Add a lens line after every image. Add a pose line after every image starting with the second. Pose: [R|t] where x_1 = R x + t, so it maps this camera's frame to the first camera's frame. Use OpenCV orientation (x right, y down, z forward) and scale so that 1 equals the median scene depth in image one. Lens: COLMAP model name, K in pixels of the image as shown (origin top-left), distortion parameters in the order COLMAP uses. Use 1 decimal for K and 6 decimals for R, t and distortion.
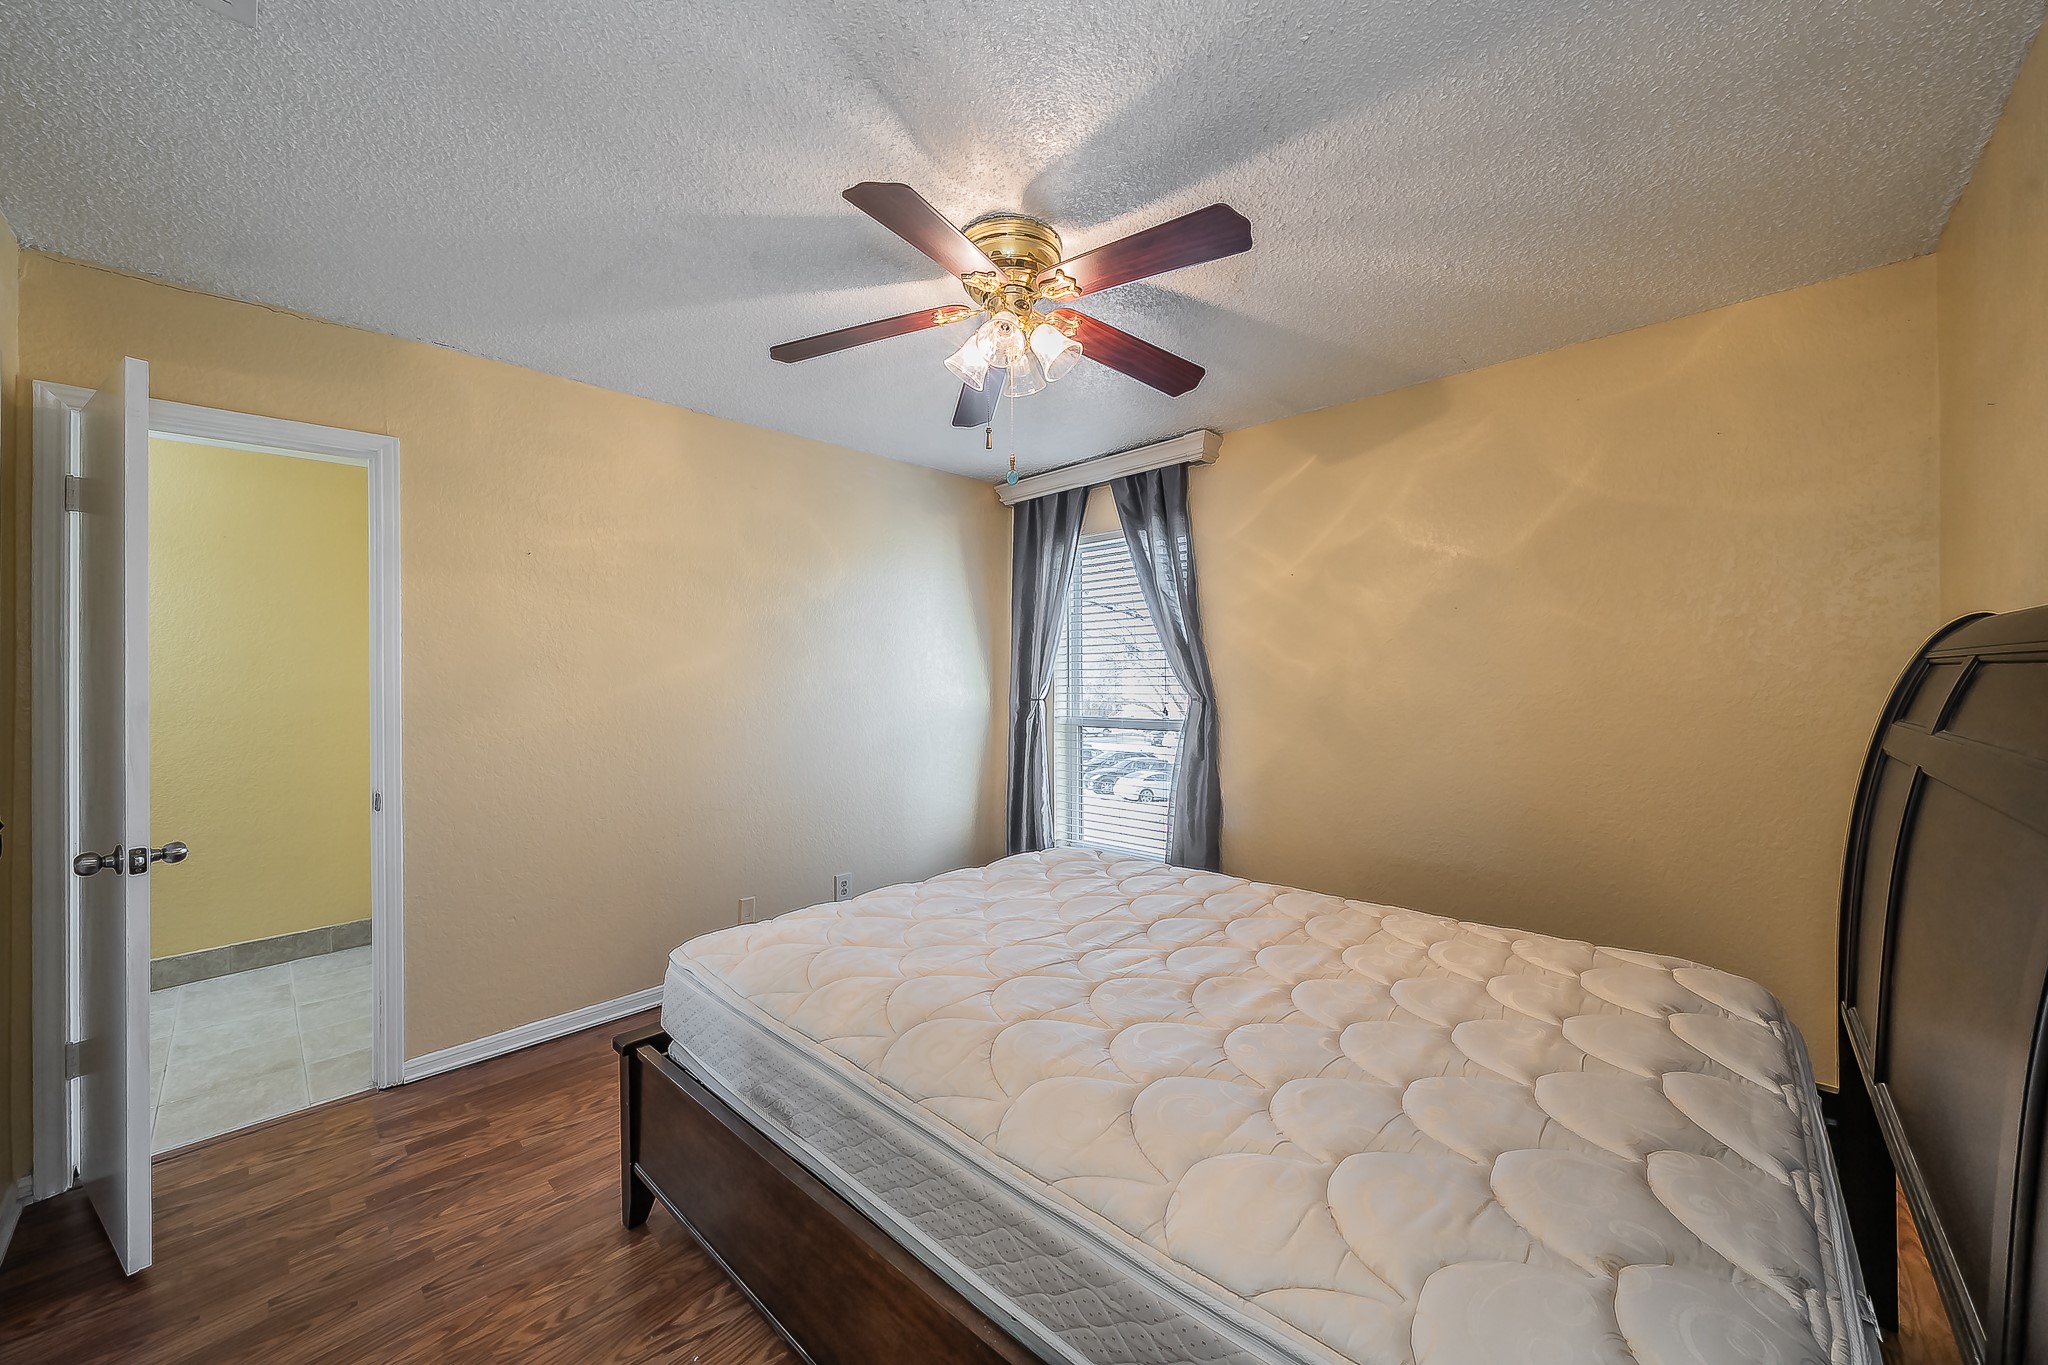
lens RADIAL K [[739.6, 0, 1059.9], [0, 739.6, 674.2], [0, 0, 1]] dist [-0.010268, -0.000132]
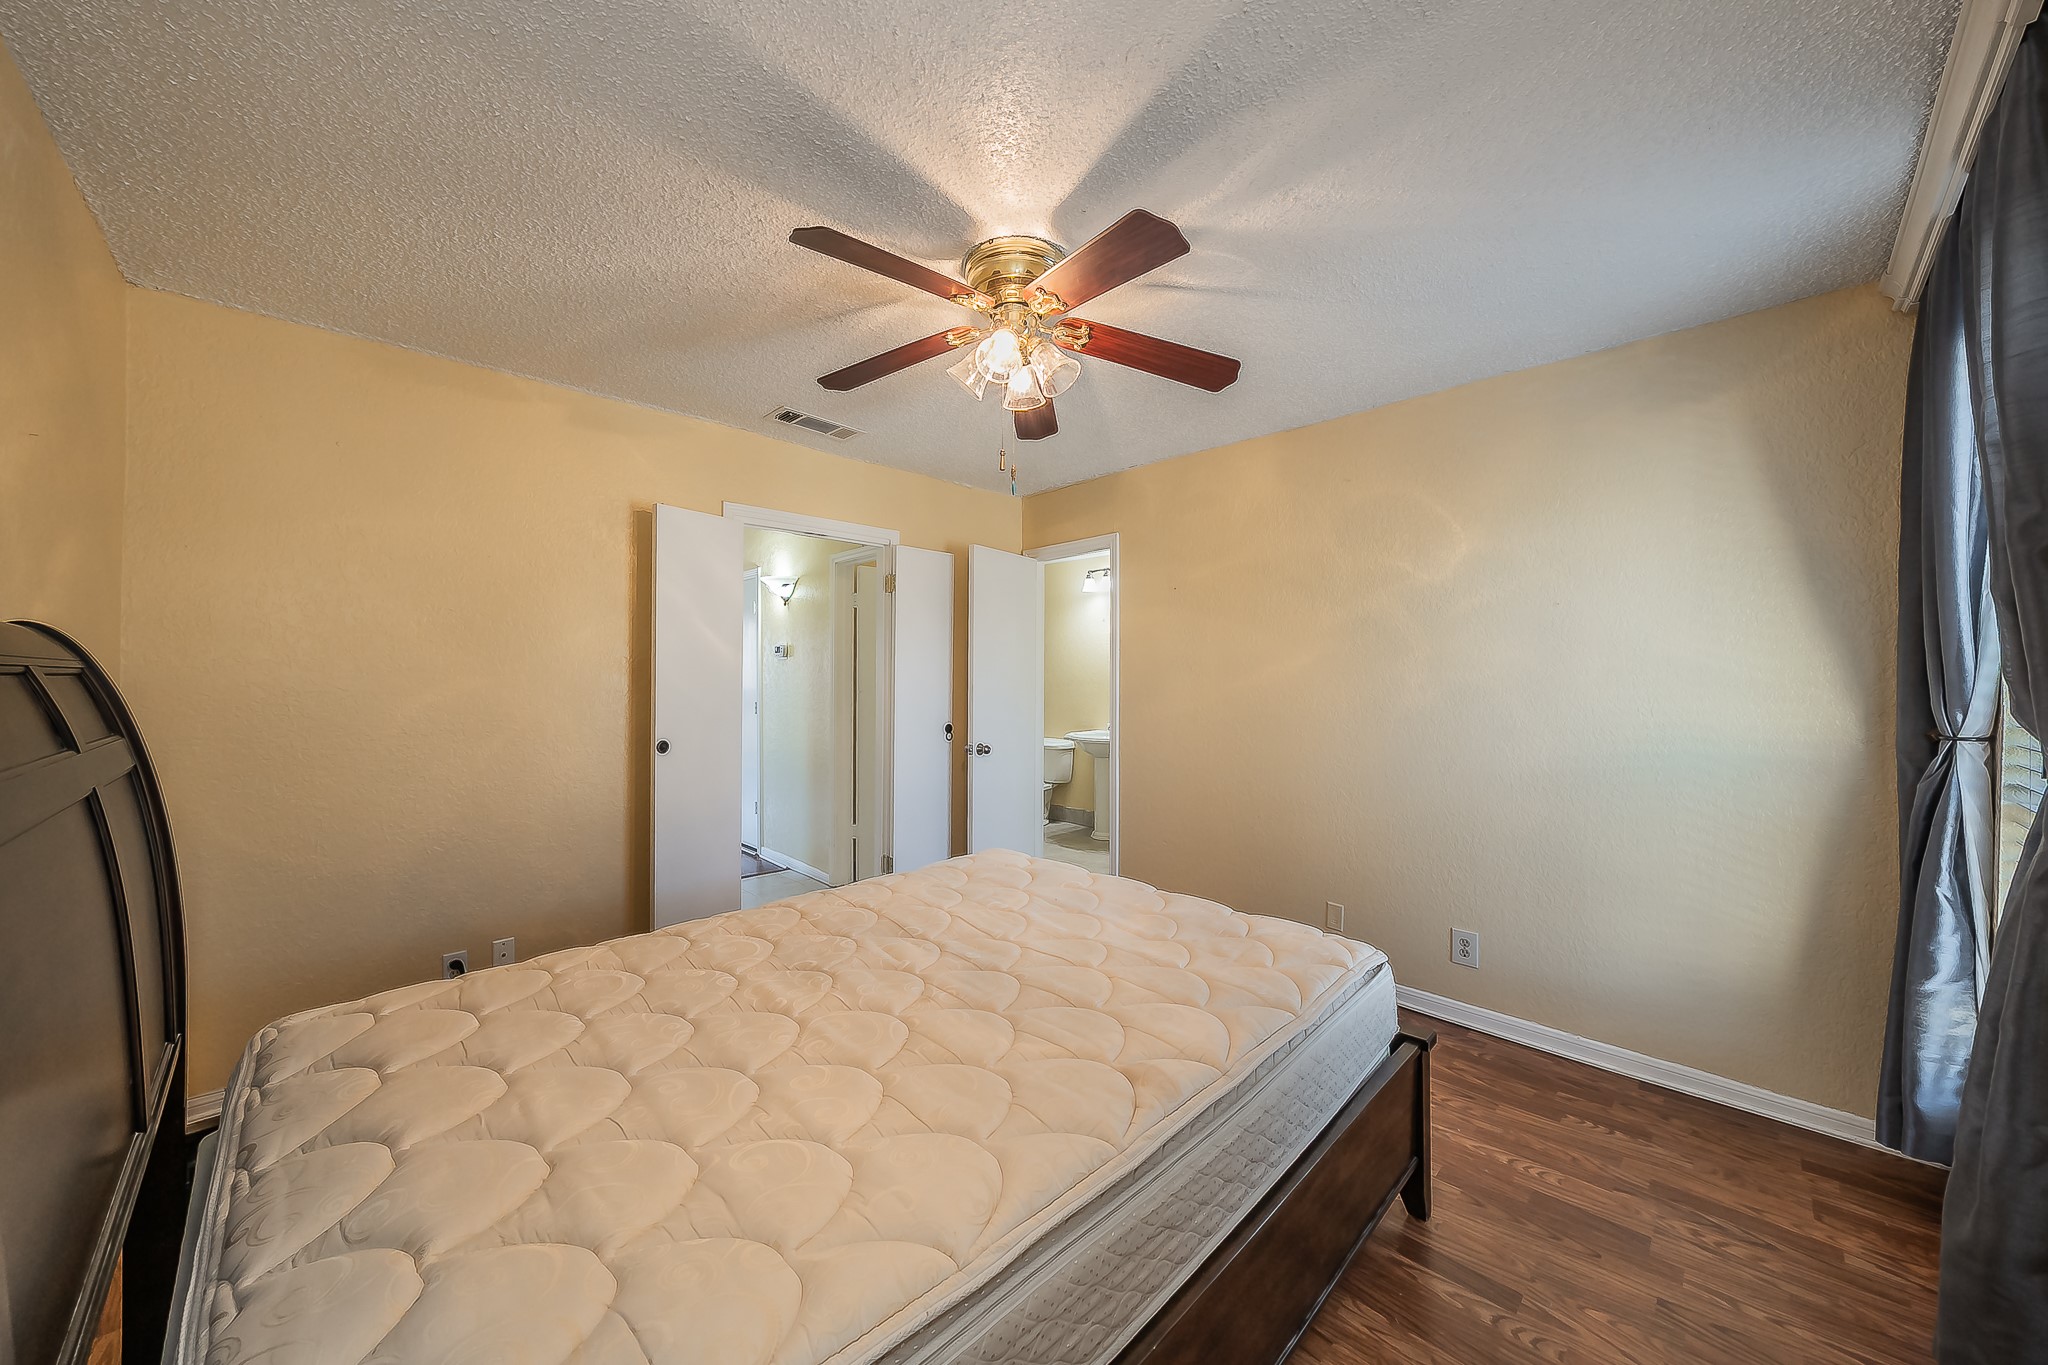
lens RADIAL K [[751.7, 0, 1017.0], [0, 751.7, 671.2], [0, 0, 1]] dist [0.000800, -0.000018]
pose [[-0.066316, 0.005211, -0.997785, 0.199624], [-0.003122, 0.999980, 0.005430, -0.002840], [0.997794, 0.003475, -0.066299, 0.216455]]
